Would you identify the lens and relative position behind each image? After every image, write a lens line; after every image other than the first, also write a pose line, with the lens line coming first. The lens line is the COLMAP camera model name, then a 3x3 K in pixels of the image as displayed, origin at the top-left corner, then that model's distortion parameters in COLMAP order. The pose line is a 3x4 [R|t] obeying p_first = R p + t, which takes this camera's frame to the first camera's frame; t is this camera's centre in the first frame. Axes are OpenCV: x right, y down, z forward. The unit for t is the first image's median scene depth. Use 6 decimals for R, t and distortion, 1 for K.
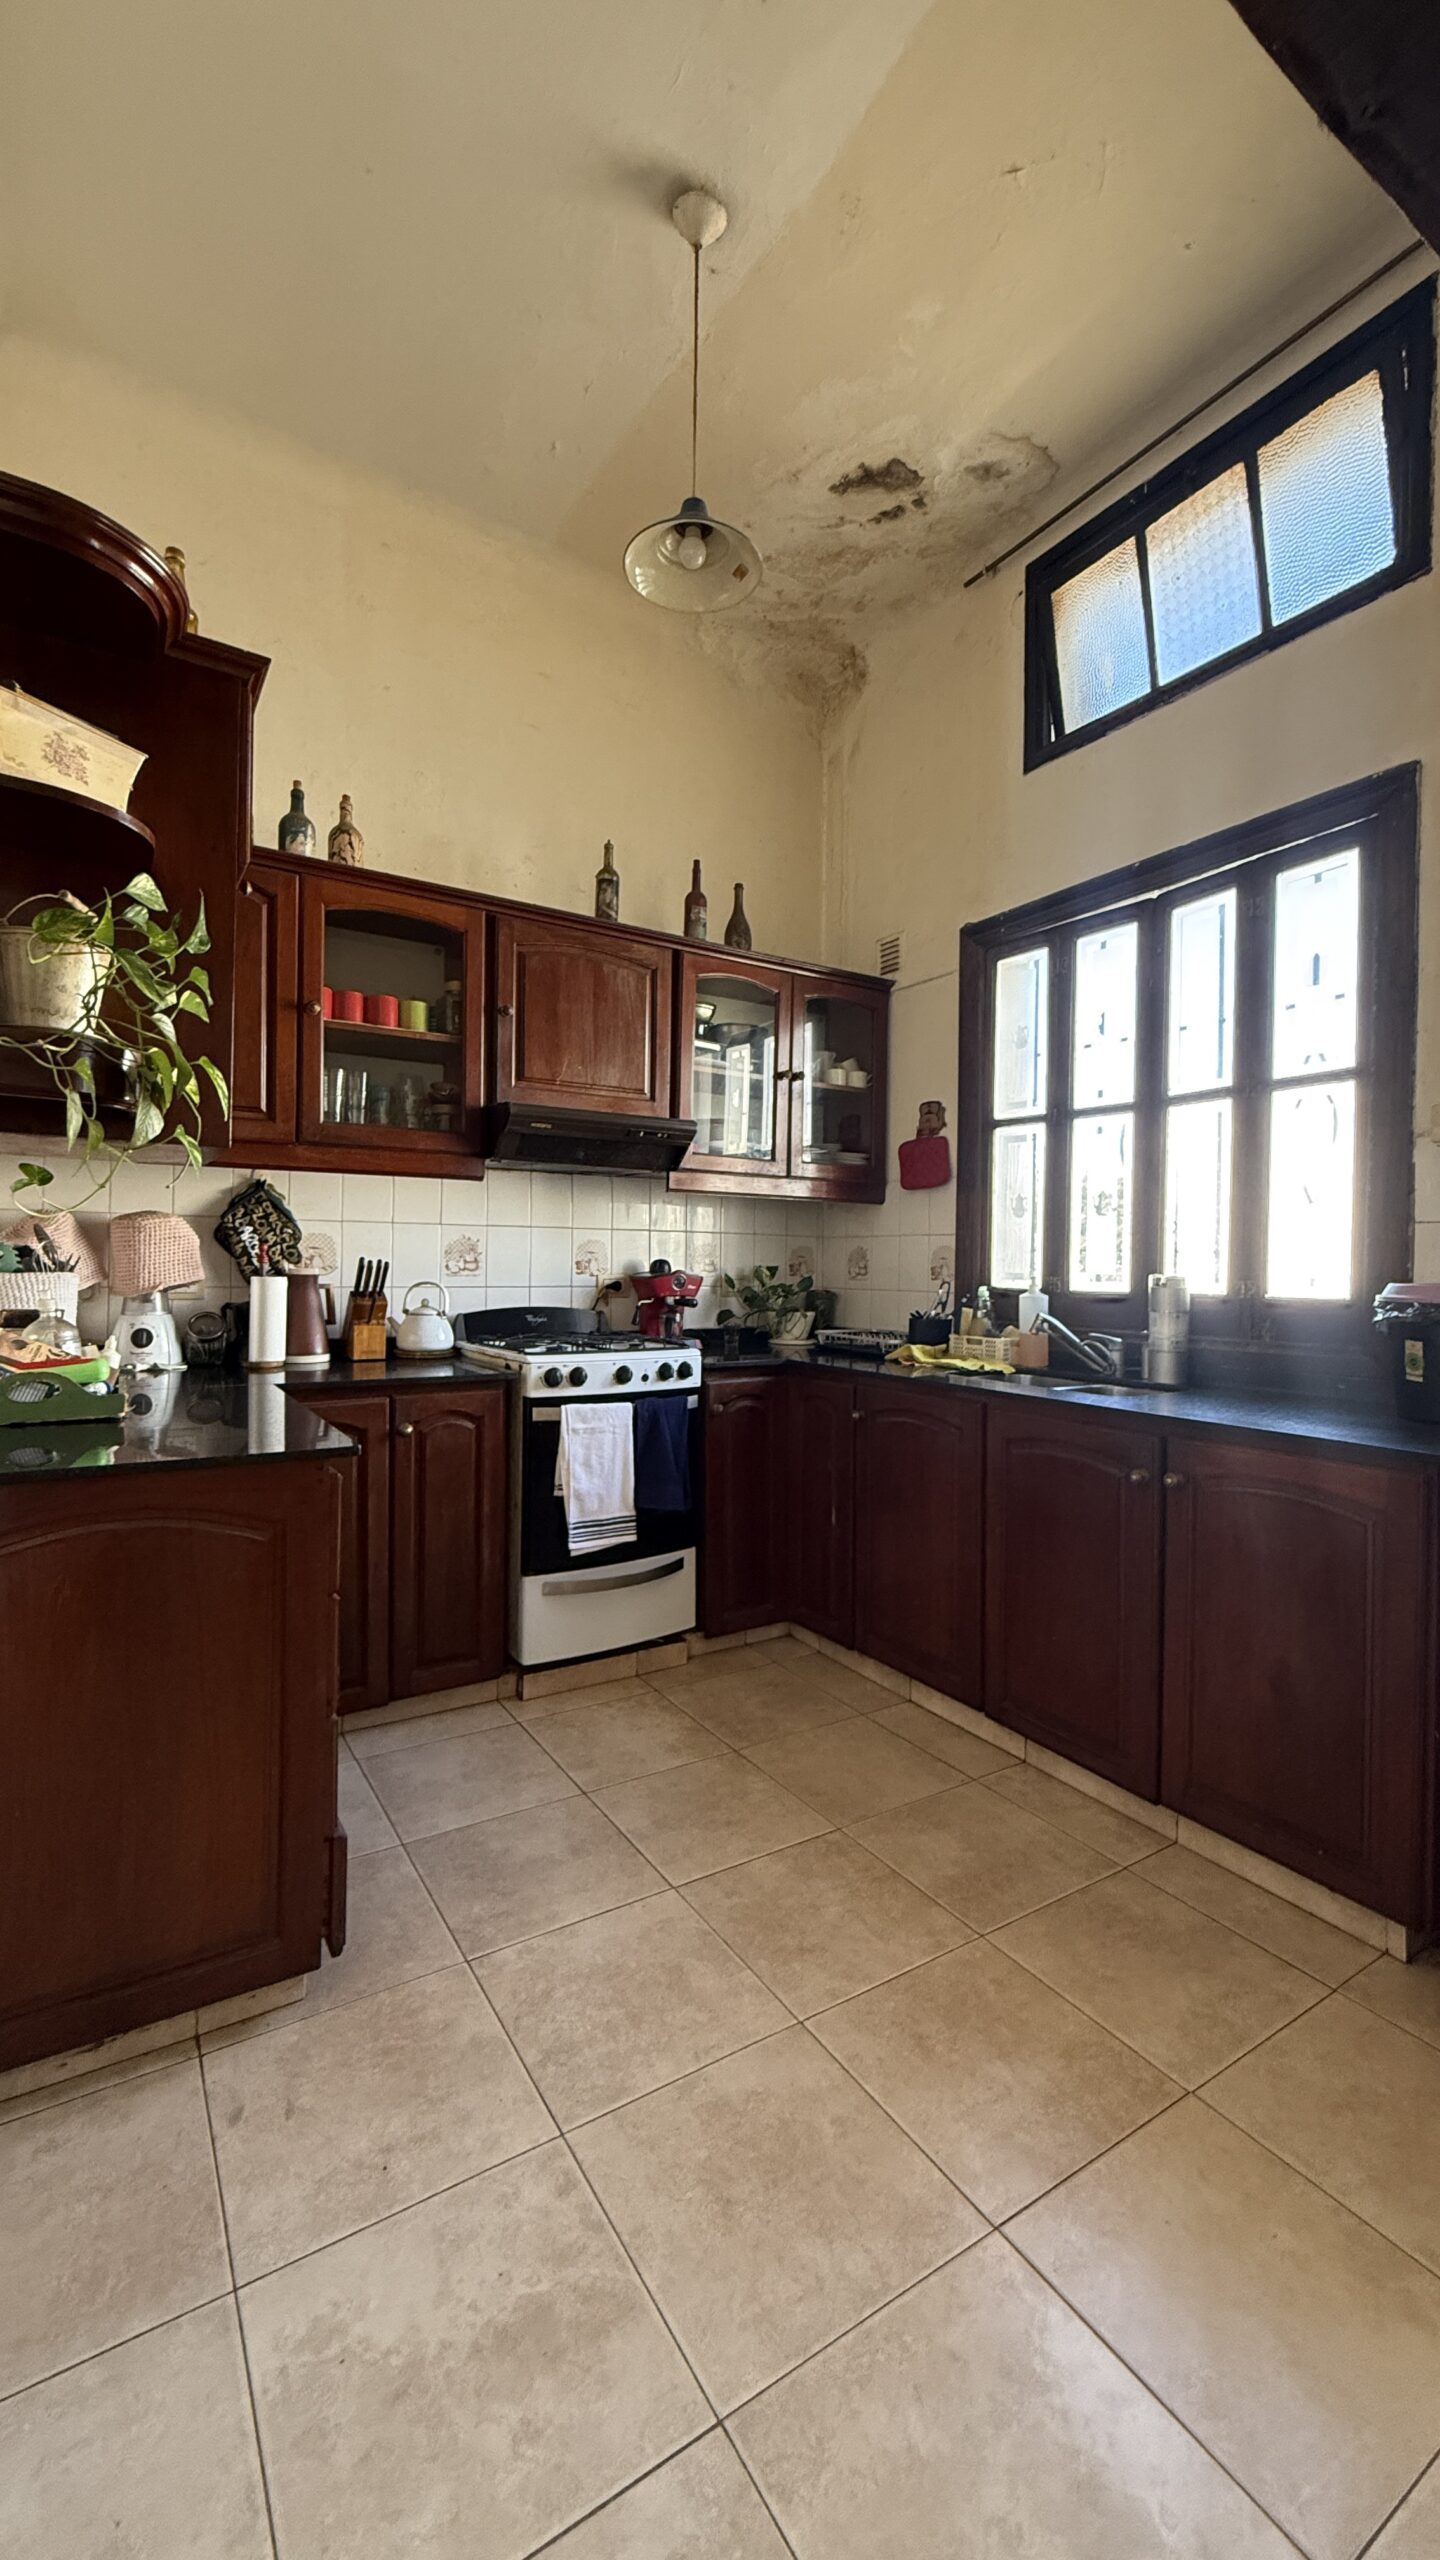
lens RADIAL K [[1025.7, 0, 725.4], [0, 1025.7, 1276.9], [0, 0, 1]] dist [0.001349, 0.000358]
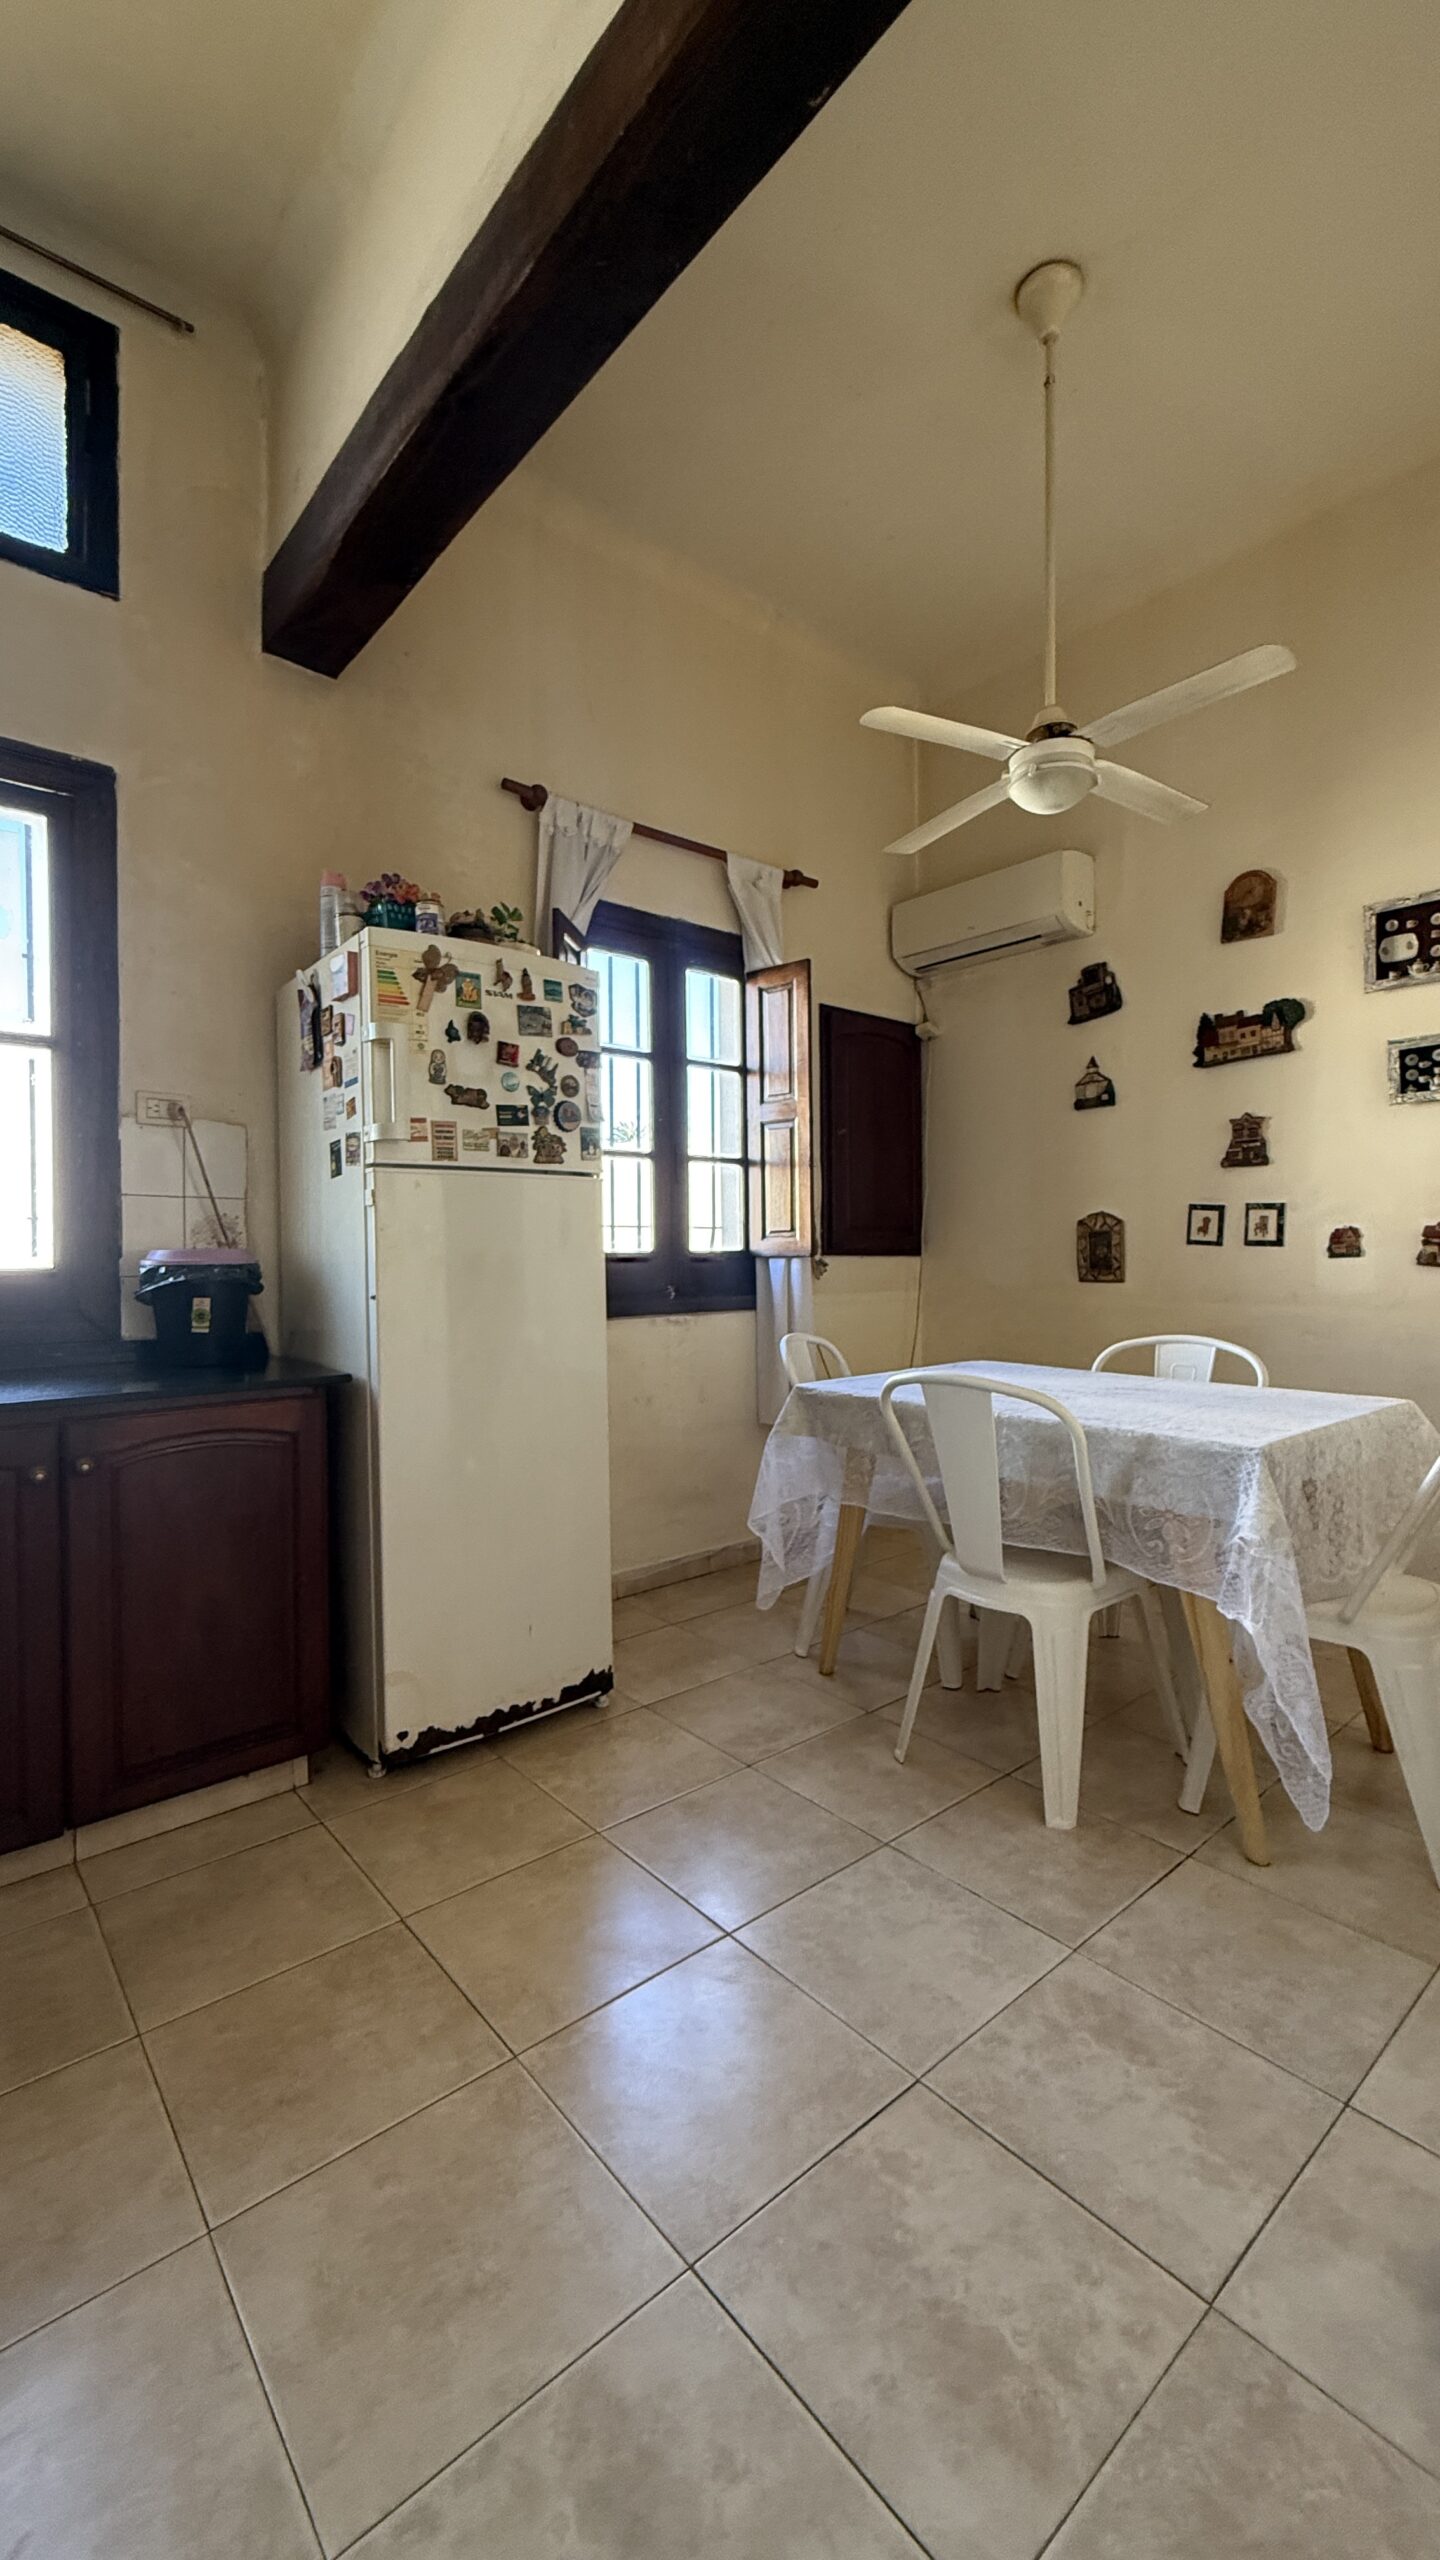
lens RADIAL K [[1025.7, 0, 722.6], [0, 1025.7, 1277.2], [0, 0, 1]] dist [0.001349, 0.000358]
pose [[-0.137872, -0.033583, 0.989881, -0.639243], [0.016272, 0.999213, 0.036166, 0.007358], [-0.990316, 0.021094, -0.137217, 0.655789]]
